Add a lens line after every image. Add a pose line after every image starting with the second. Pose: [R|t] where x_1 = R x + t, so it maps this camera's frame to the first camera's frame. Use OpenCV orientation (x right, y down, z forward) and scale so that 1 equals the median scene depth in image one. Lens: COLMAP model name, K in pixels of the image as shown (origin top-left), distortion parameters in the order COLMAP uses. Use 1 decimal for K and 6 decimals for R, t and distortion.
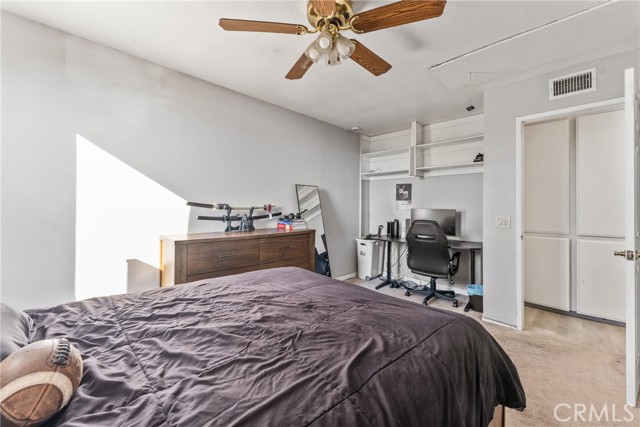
lens RADIAL K [[257.4, 0, 320.2], [0, 257.4, 210.4], [0, 0, 1]] dist [0.001532, 0.000070]
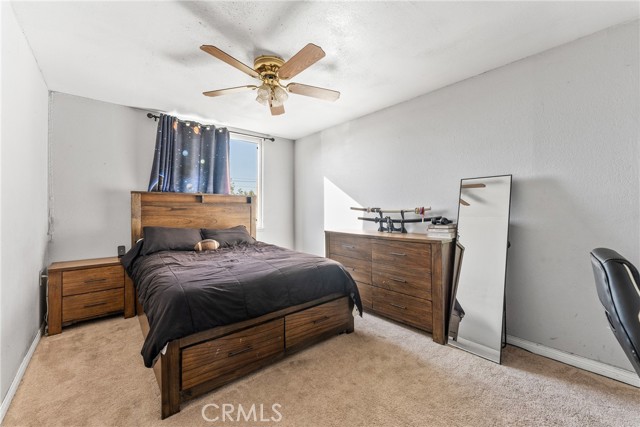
lens RADIAL K [[257.4, 0, 320.2], [0, 257.4, 211.7], [0, 0, 1]] dist [0.001532, 0.000070]
pose [[-0.090037, 0.002399, -0.995936, 0.806730], [-0.004031, 0.999988, 0.002773, -0.009277], [0.995930, 0.004265, -0.090026, 0.779844]]
